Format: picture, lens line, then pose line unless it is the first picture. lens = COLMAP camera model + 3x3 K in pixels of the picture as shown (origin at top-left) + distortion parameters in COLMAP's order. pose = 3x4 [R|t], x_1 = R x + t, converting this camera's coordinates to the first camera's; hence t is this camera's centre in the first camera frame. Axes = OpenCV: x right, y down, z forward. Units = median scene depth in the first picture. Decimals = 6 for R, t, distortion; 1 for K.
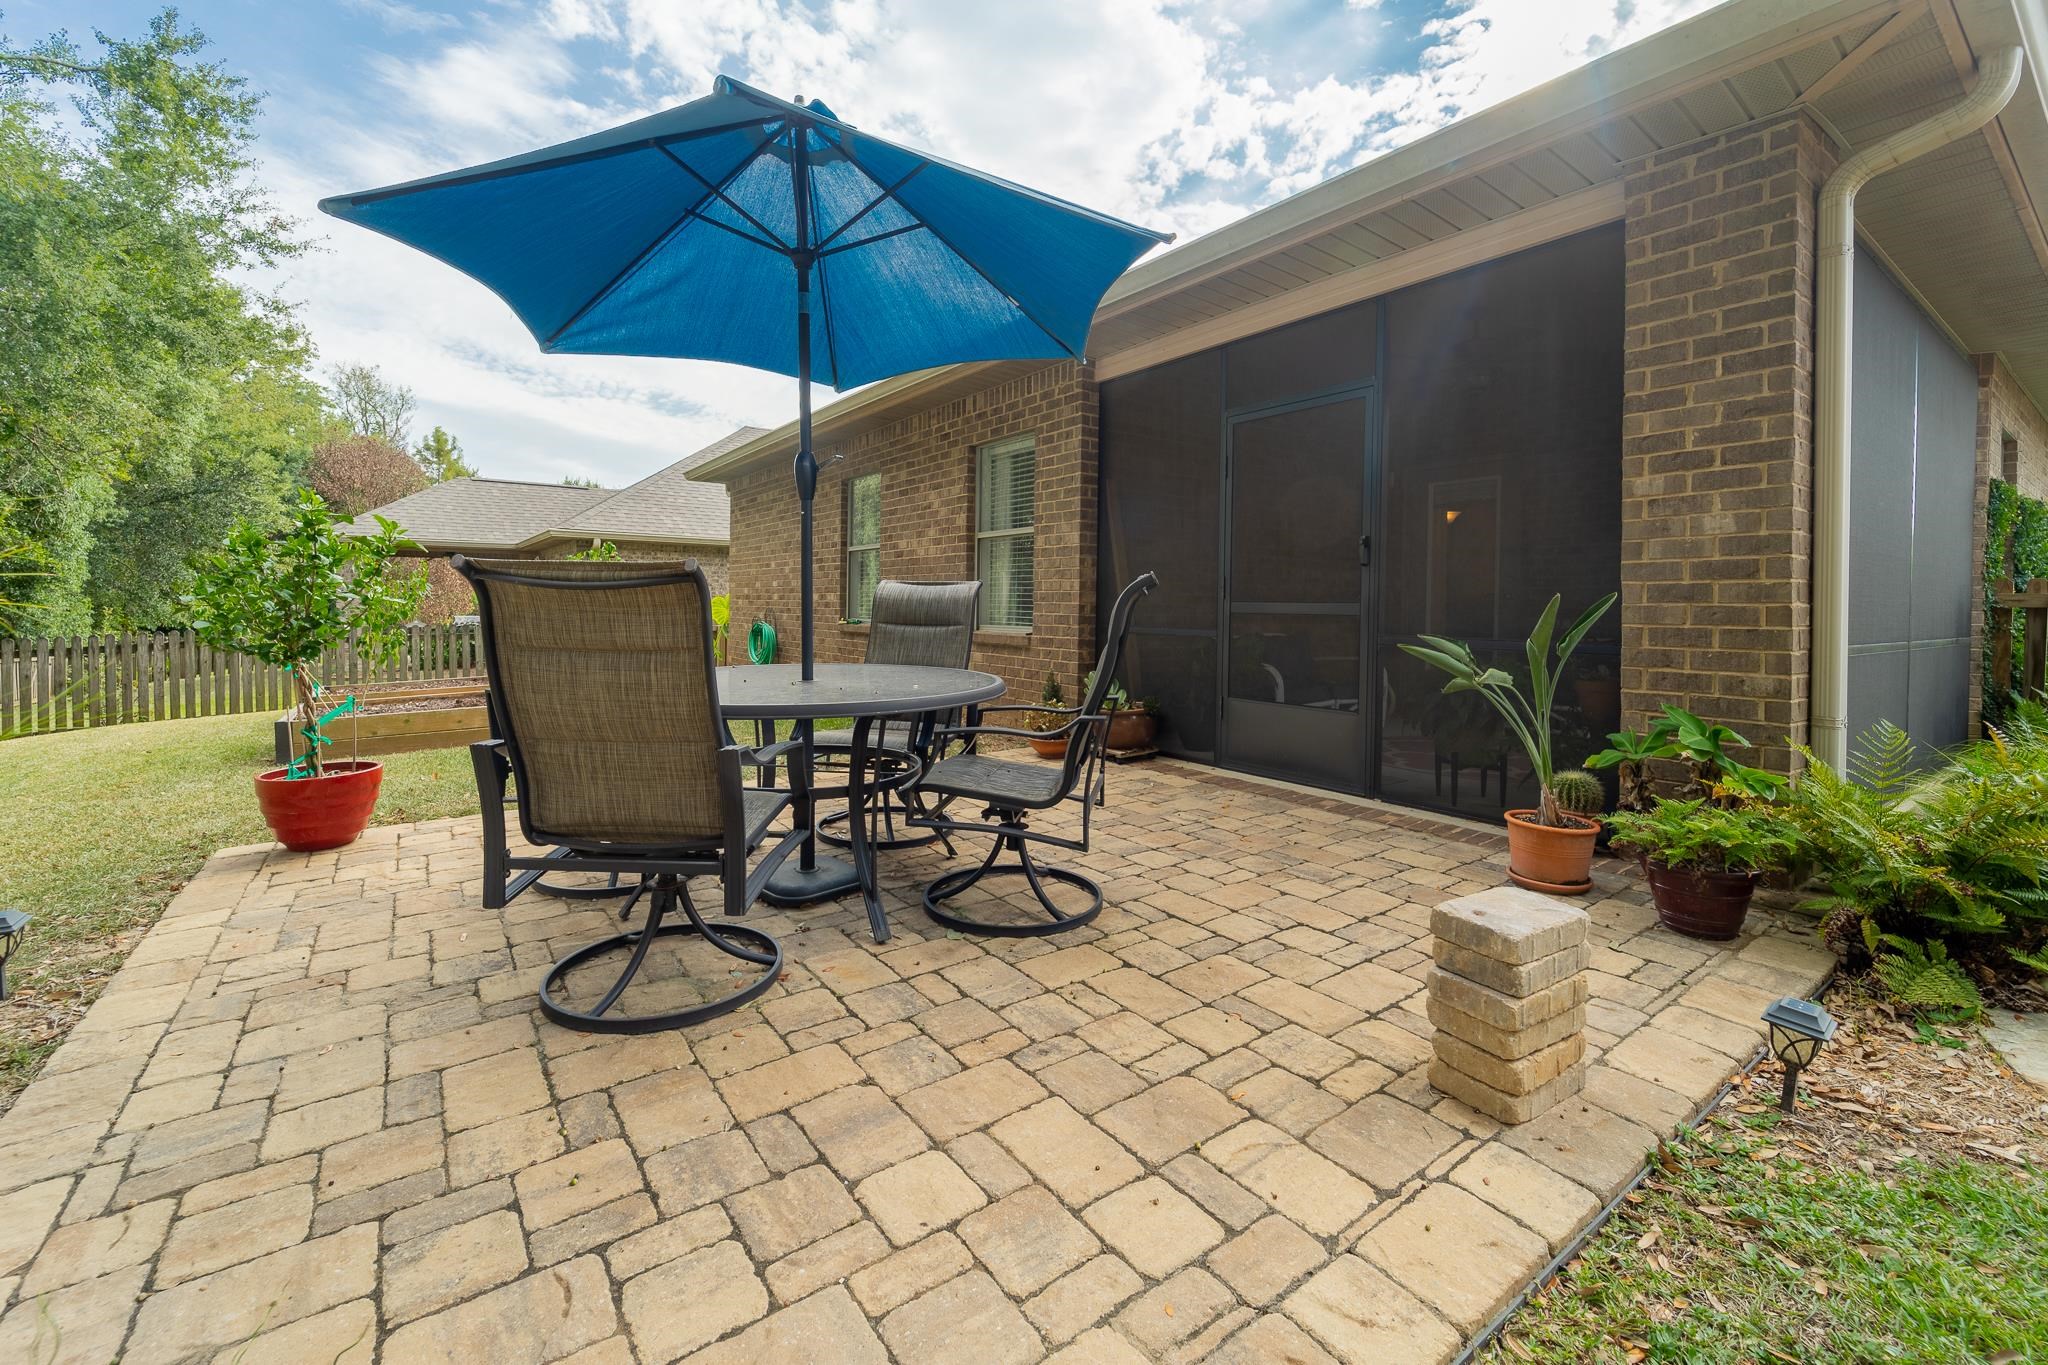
lens RADIAL K [[830.2, 0, 1033.5], [0, 830.2, 617.4], [0, 0, 1]] dist [0.004531, -0.001612]
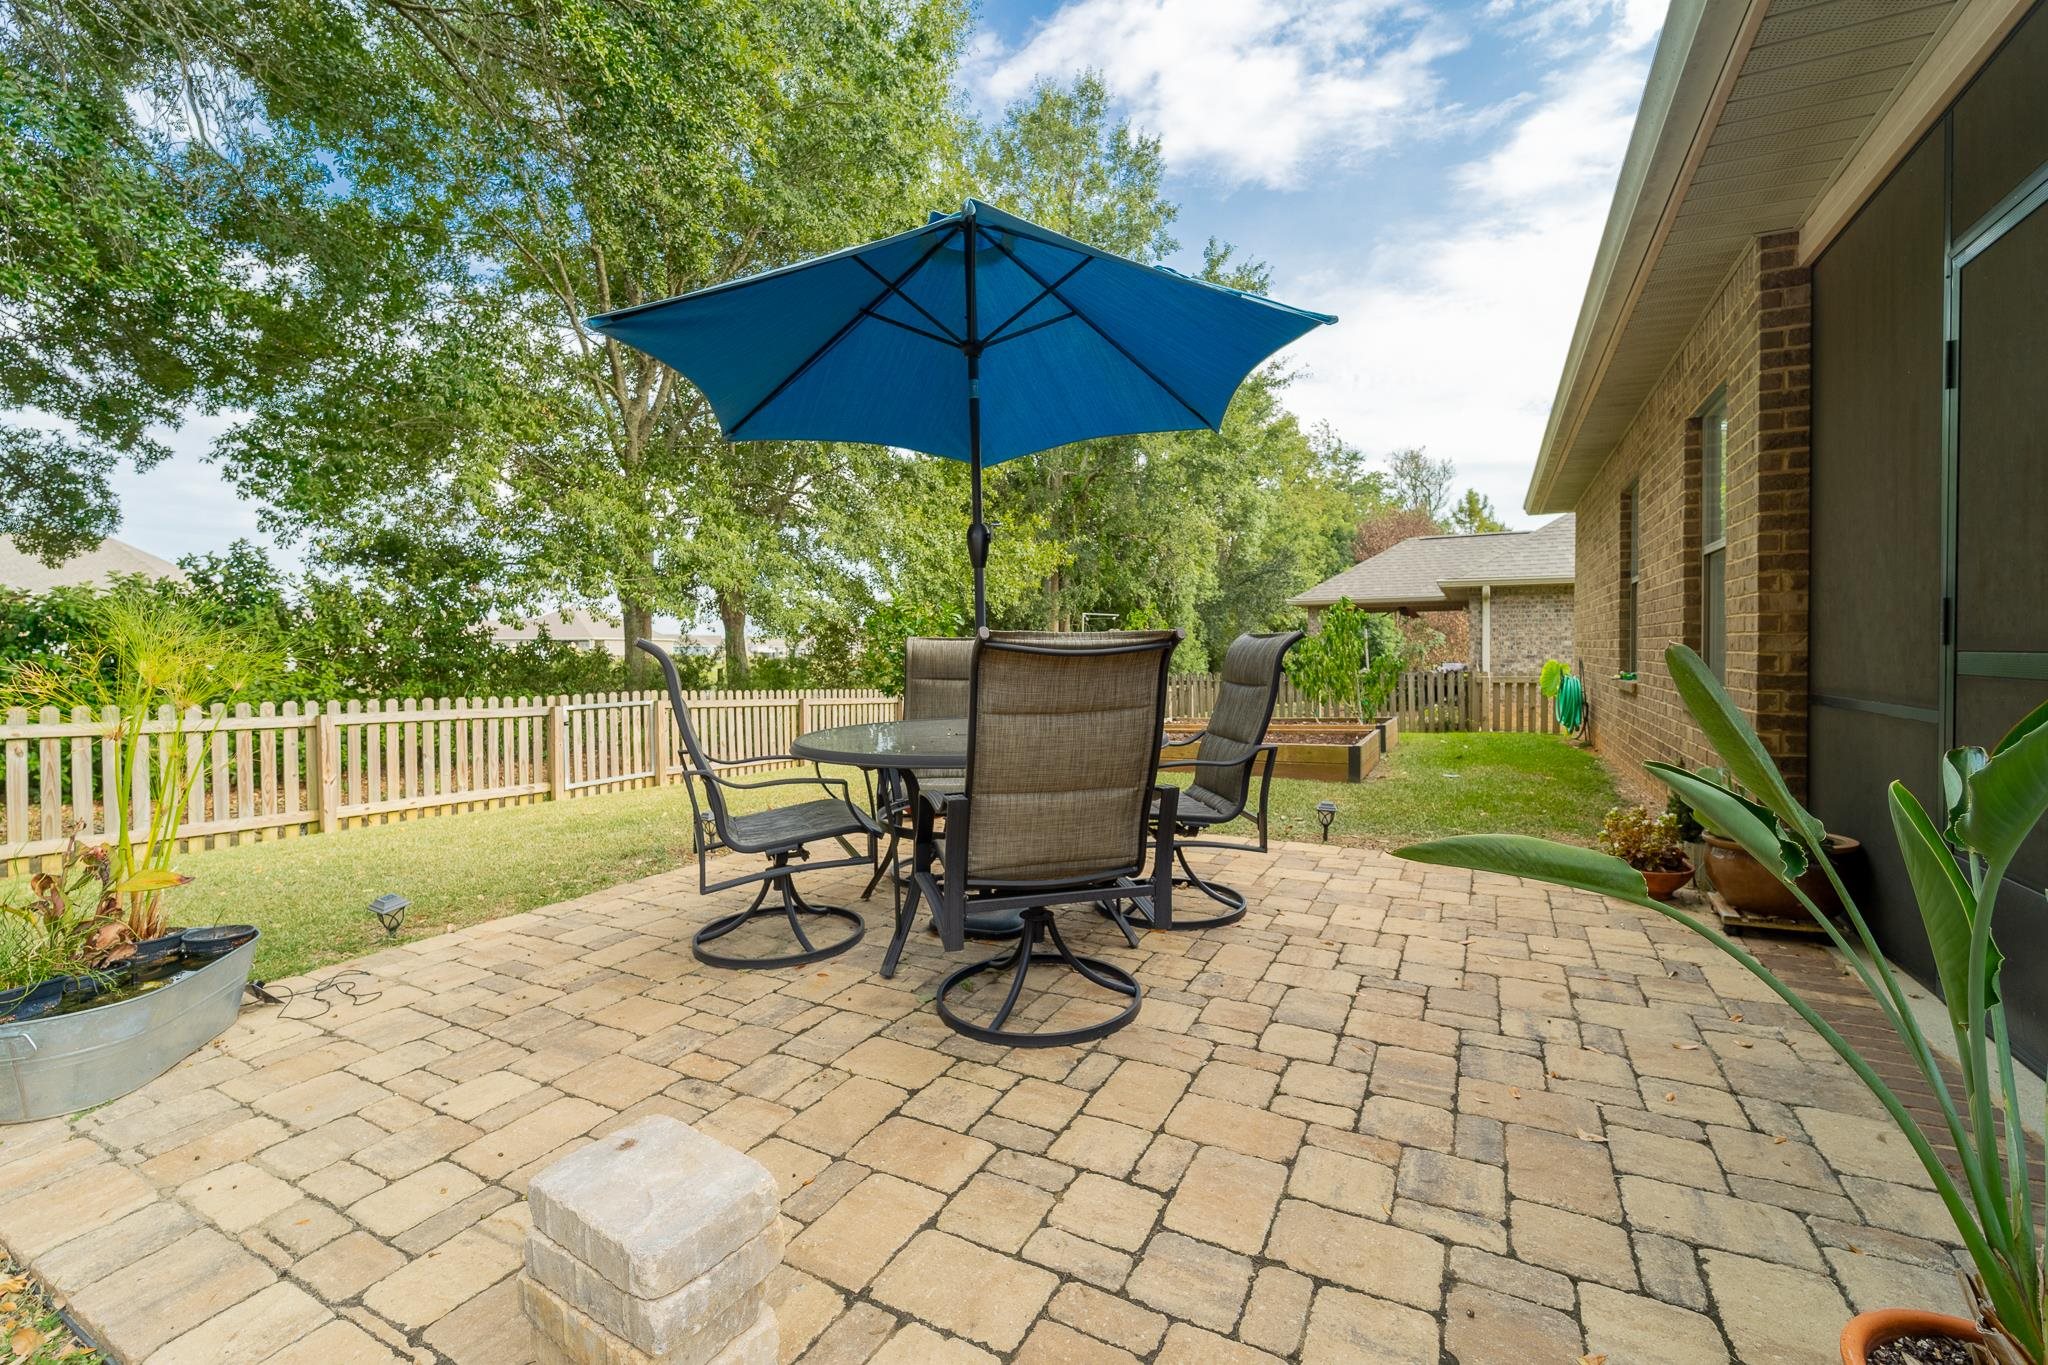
lens RADIAL K [[830.2, 0, 1034.6], [0, 830.2, 673.7], [0, 0, 1]] dist [0.004531, -0.001612]
pose [[0.452874, 0.013803, -0.891468, 0.890429], [-0.004089, 0.999902, 0.013405, -0.021610], [0.891565, -0.002425, 0.452886, 0.697613]]
